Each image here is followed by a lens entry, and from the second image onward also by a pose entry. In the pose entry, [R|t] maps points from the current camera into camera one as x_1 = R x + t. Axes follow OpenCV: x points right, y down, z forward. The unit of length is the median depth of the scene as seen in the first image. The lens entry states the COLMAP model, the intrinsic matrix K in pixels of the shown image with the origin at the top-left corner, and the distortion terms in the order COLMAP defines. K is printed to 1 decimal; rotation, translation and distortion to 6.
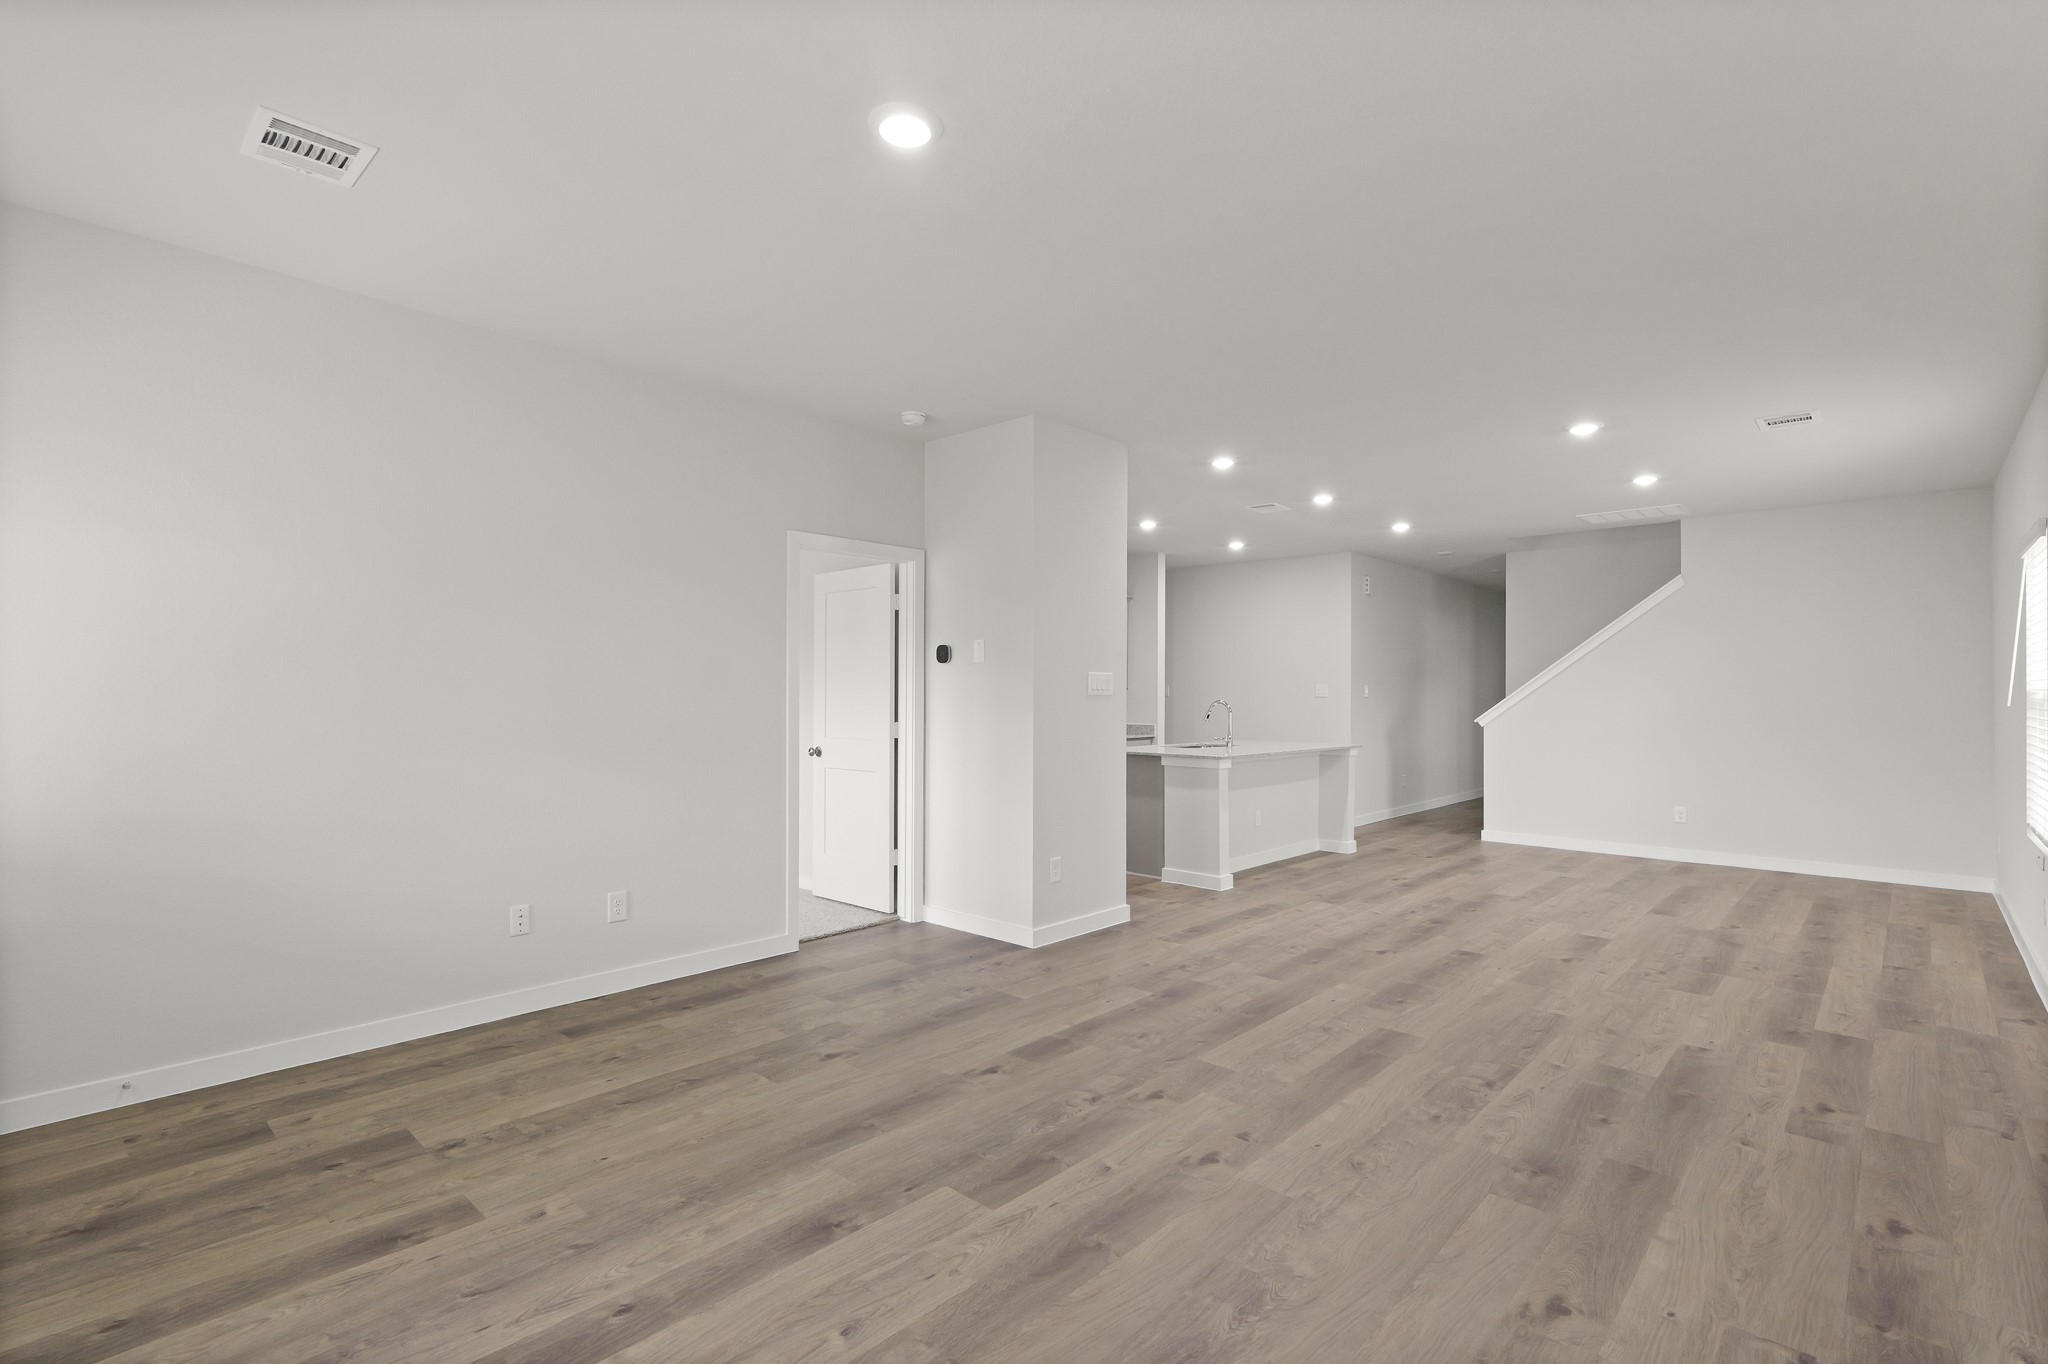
lens RADIAL K [[952.1, 0, 1030.6], [0, 952.1, 693.9], [0, 0, 1]] dist [0.001170, -0.000286]
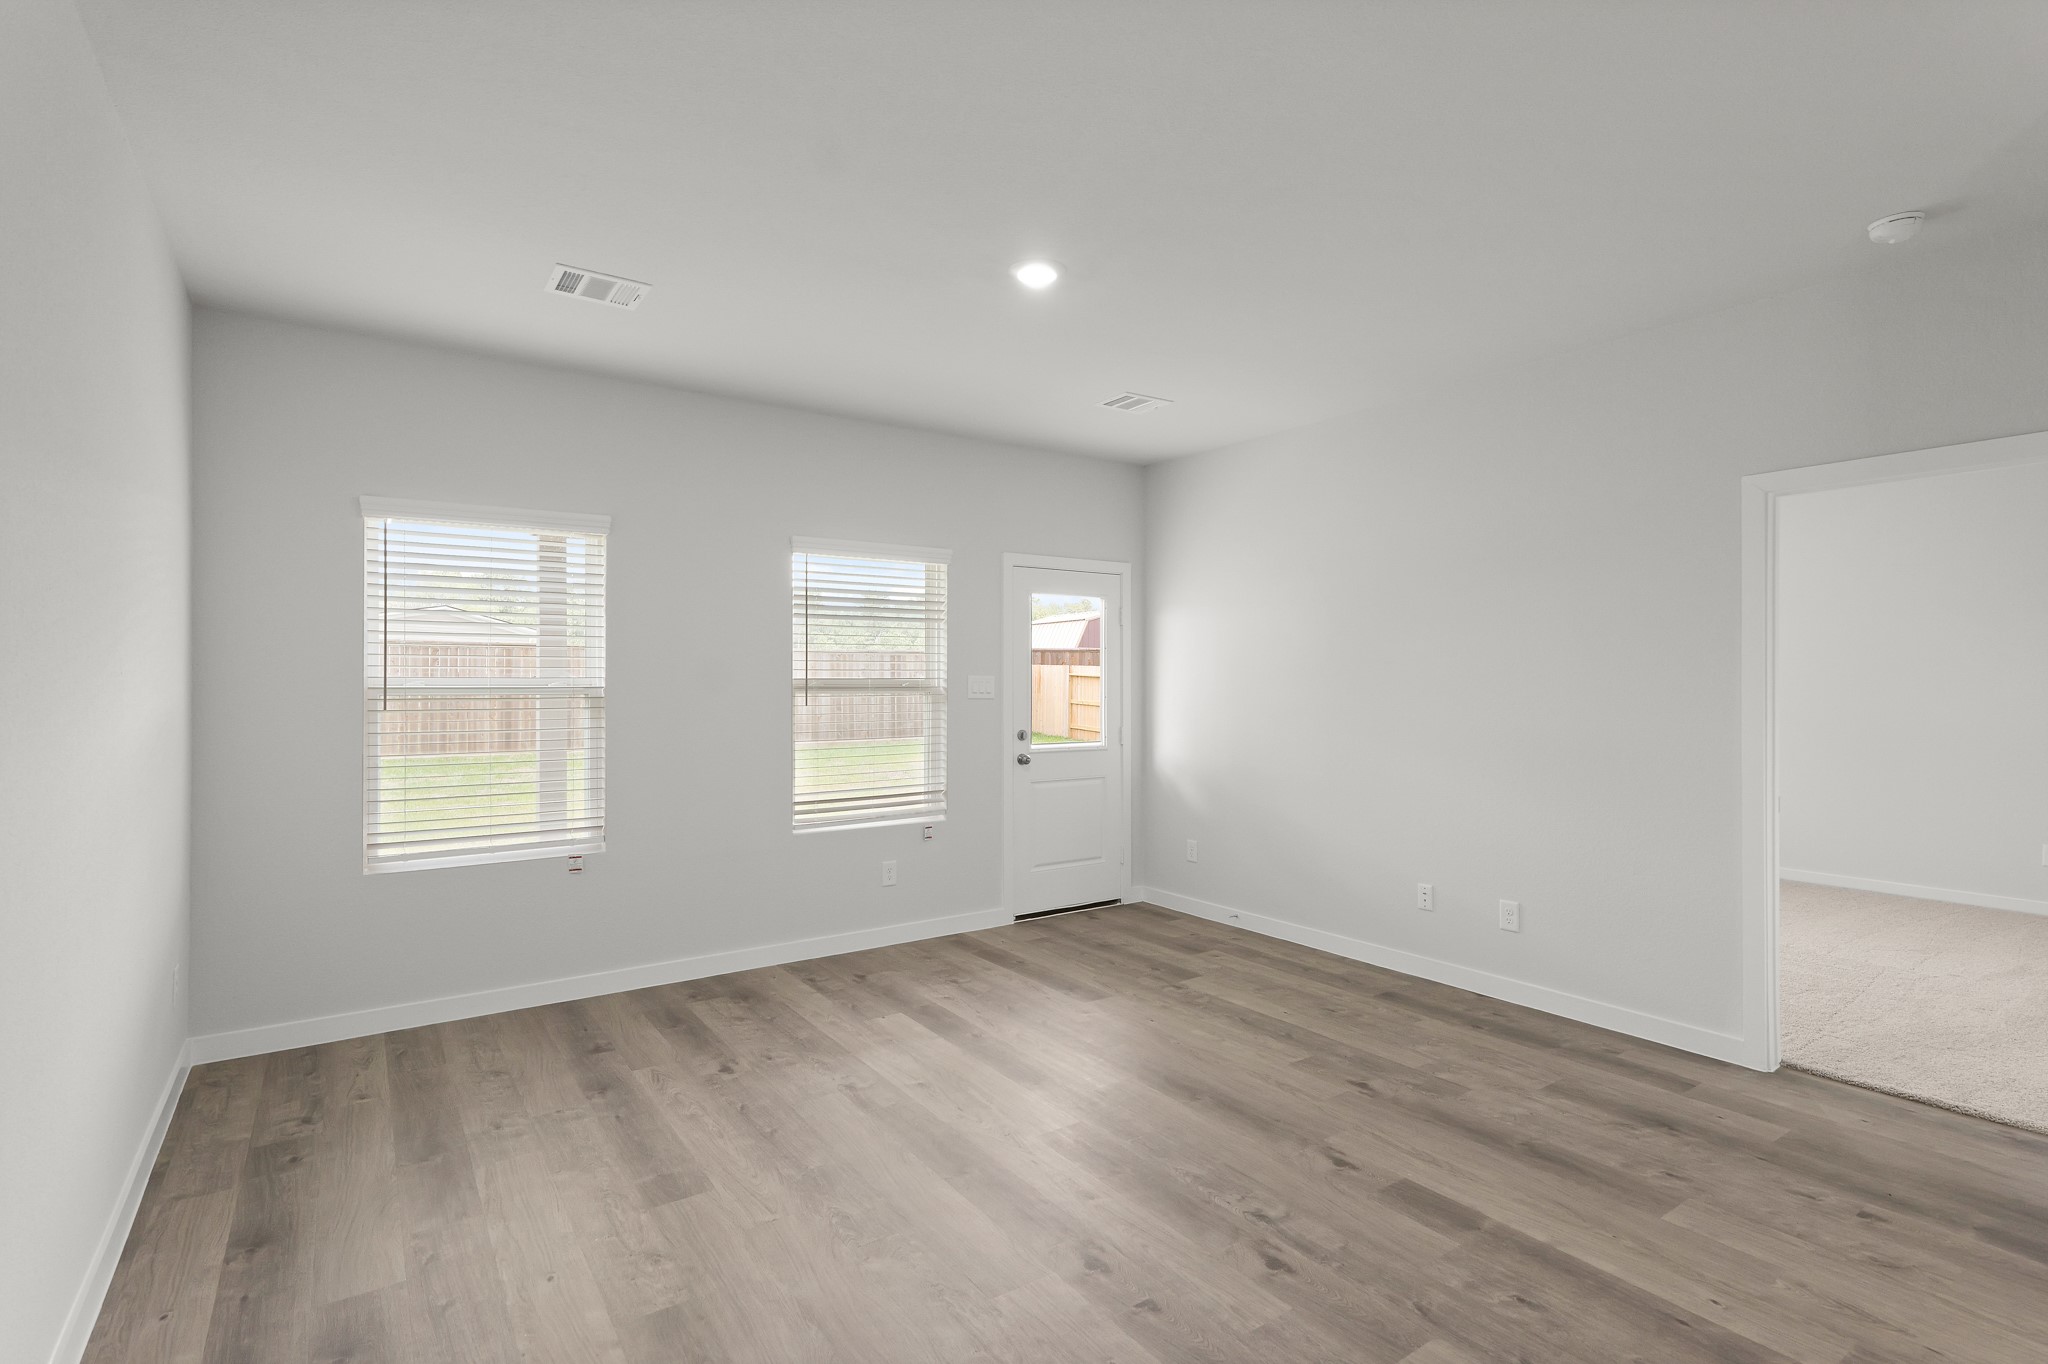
lens RADIAL K [[982.1, 0, 1020.5], [0, 982.1, 691.8], [0, 0, 1]] dist [0.001038, -0.000121]
pose [[-0.225431, 0.005014, -0.974246, 0.854639], [-0.004046, 0.999973, 0.006083, -0.018284], [0.974251, 0.005313, -0.225405, 0.921612]]
